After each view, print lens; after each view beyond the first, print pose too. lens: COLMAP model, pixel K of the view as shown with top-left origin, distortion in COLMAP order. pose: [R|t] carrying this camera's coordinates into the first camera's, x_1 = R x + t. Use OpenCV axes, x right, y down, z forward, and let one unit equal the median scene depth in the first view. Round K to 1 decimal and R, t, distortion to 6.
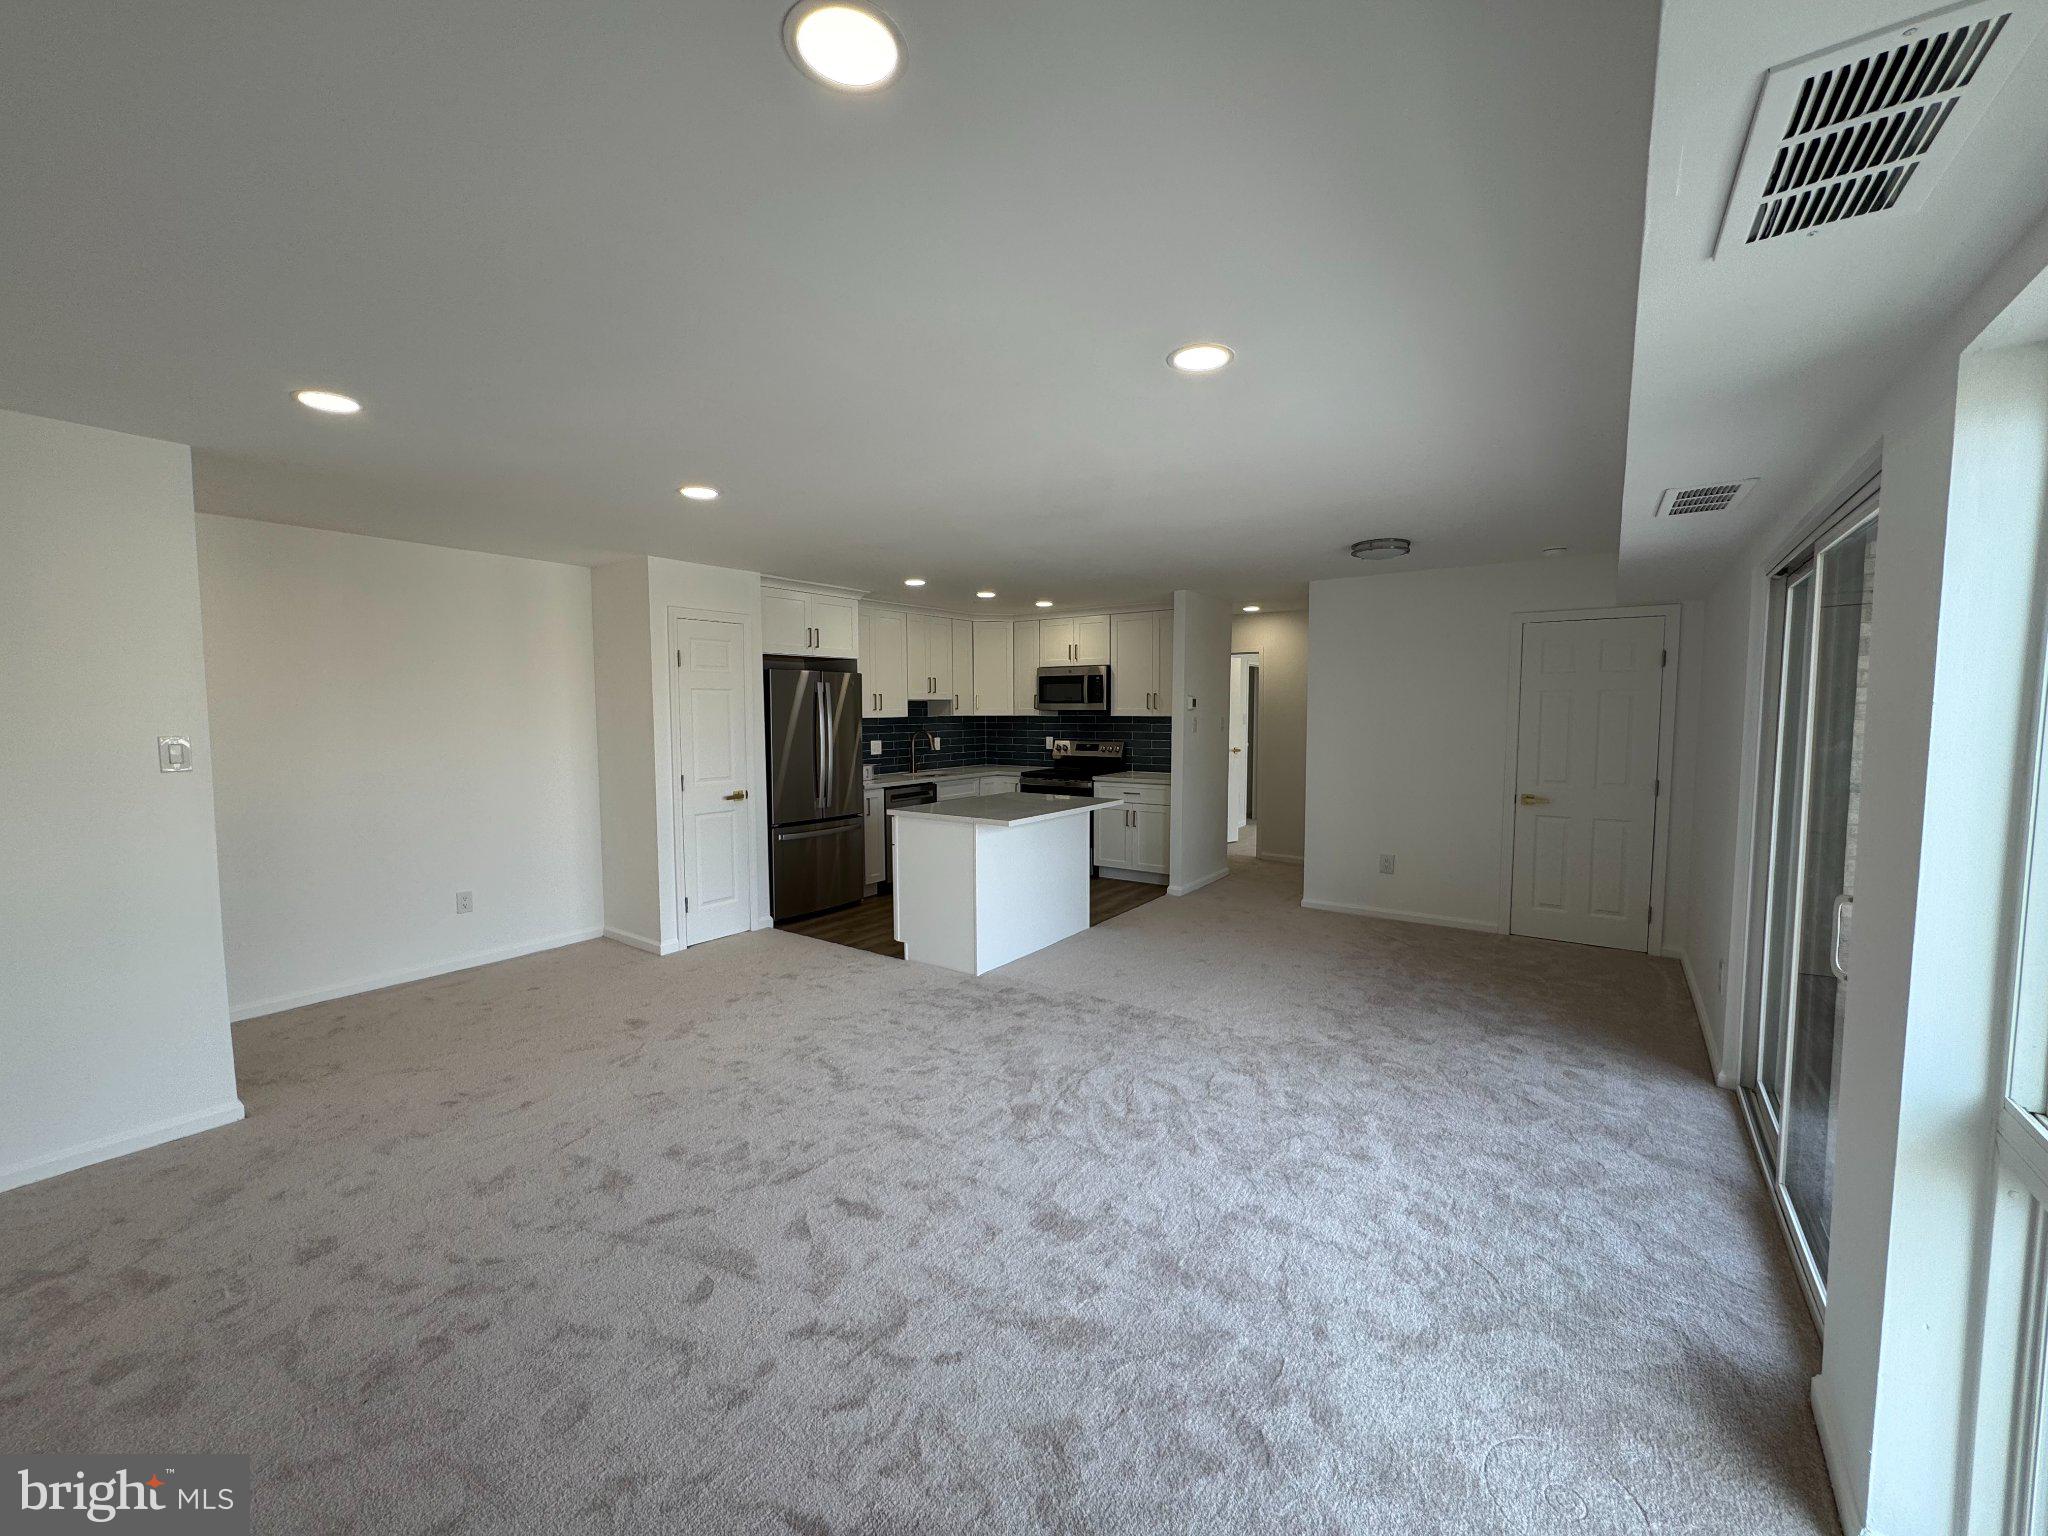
lens RADIAL K [[813.1, 0, 1024.0], [0, 813.1, 768.0], [0, 0, 1]] dist [-0.002122, 0.000313]
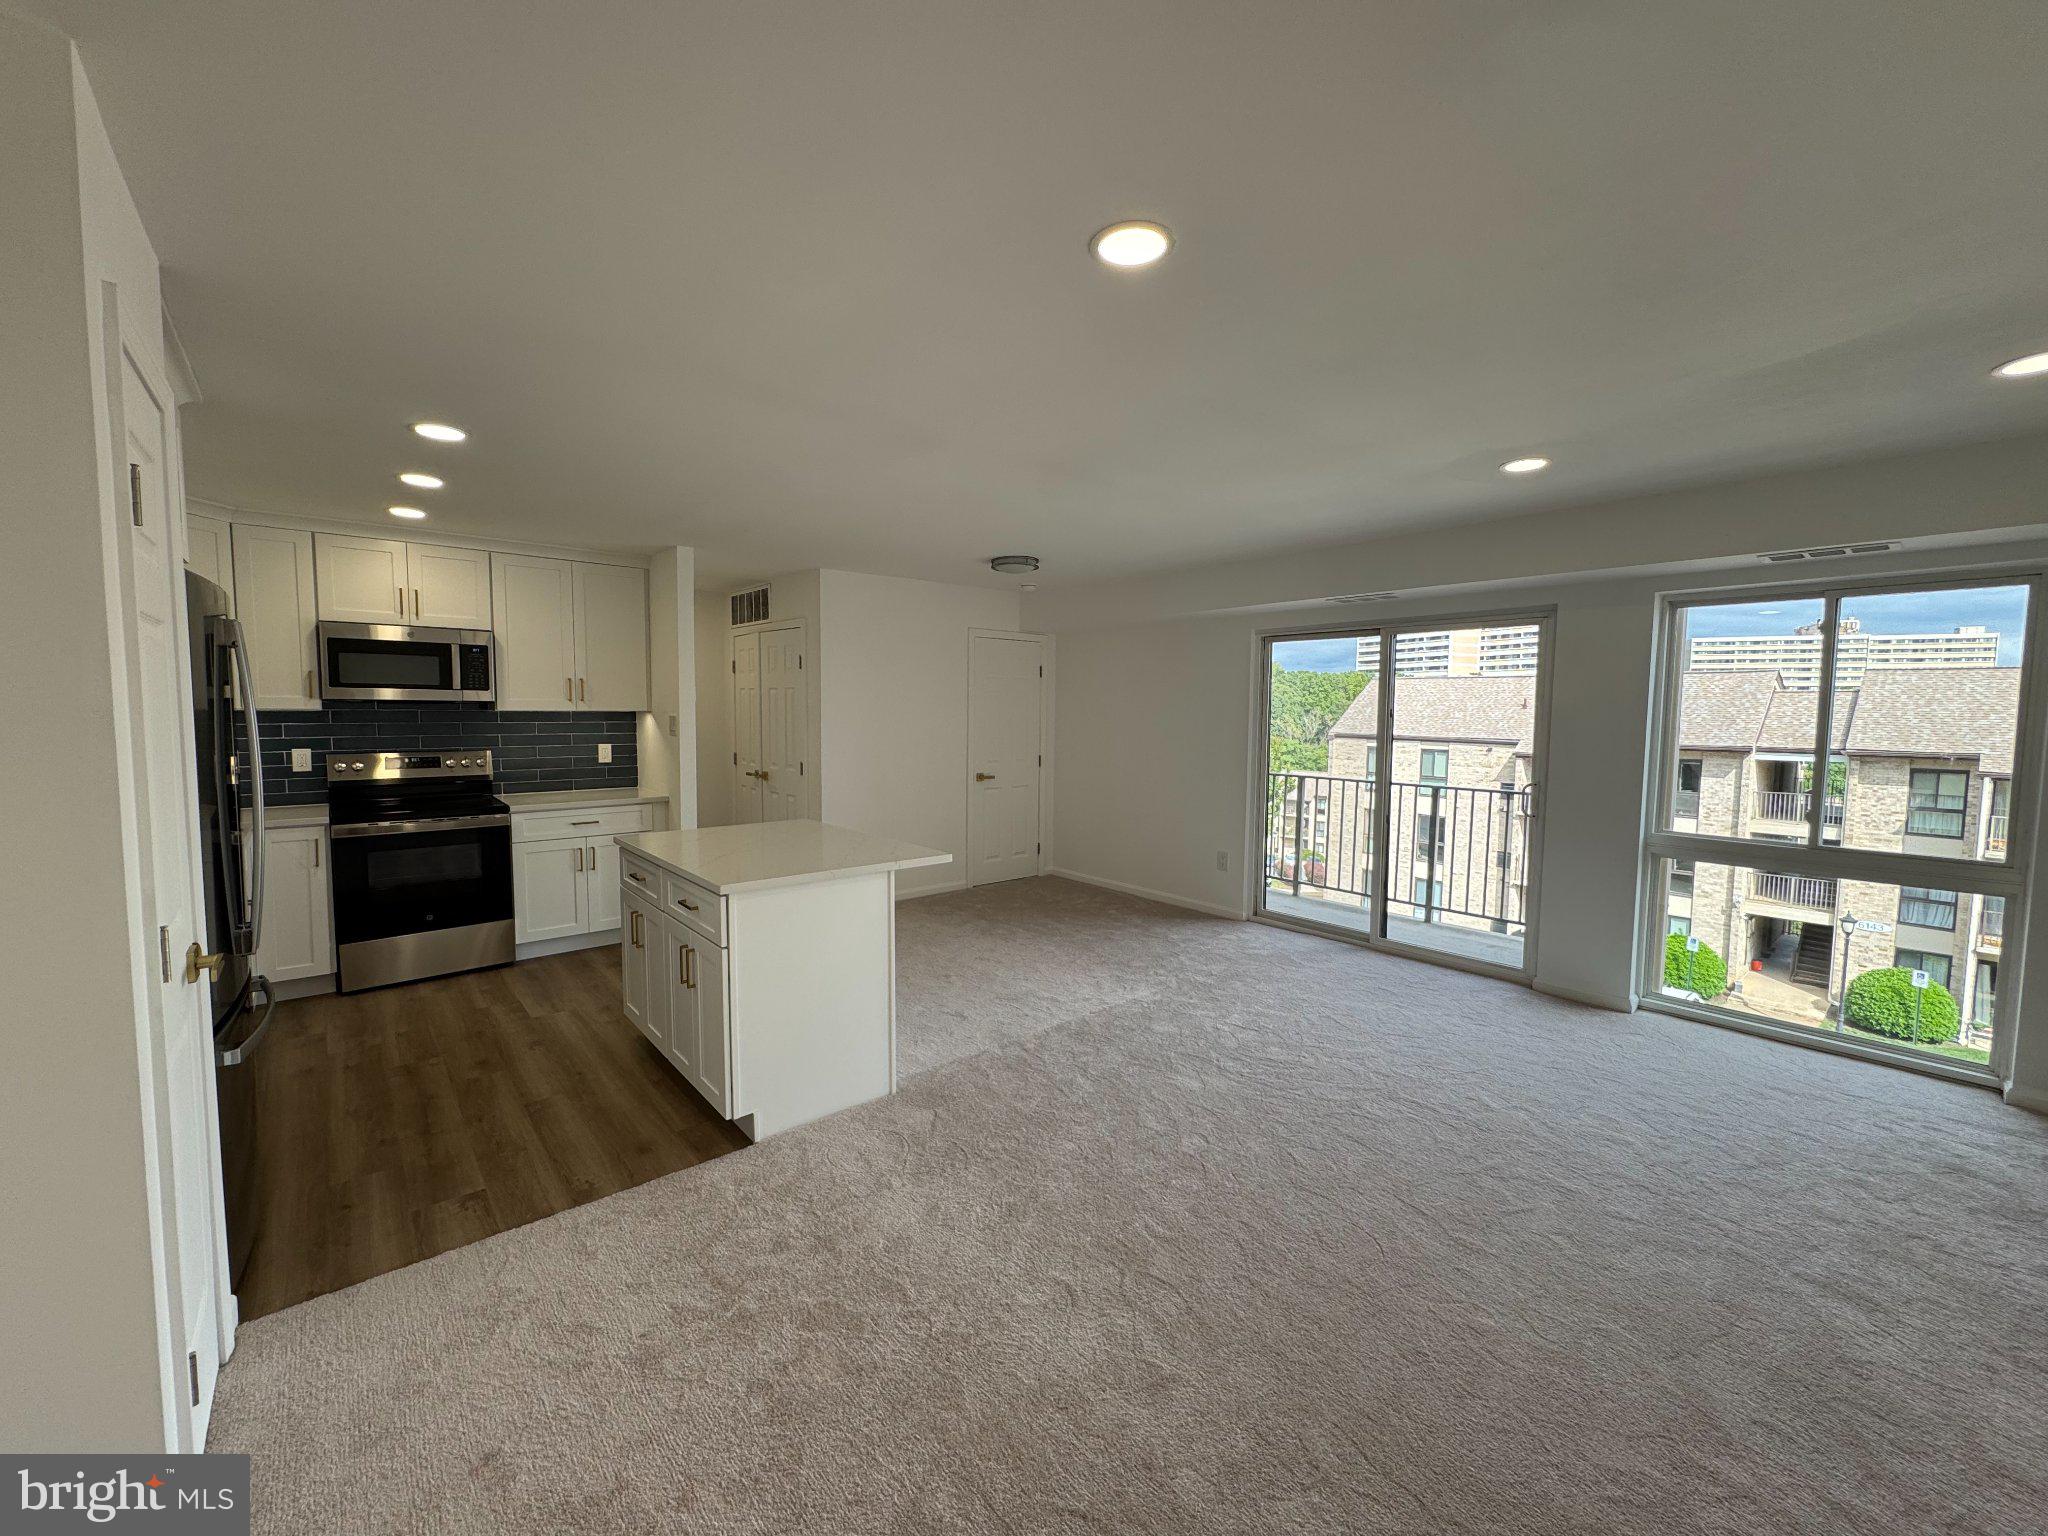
lens RADIAL K [[813.1, 0, 1024.0], [0, 813.1, 768.0], [0, 0, 1]] dist [-0.002122, 0.000313]
pose [[0.245050, -0.066545, 0.967224, -0.404311], [0.061496, 0.996700, 0.052993, -0.026651], [-0.967558, 0.046495, 0.248333, 0.430021]]
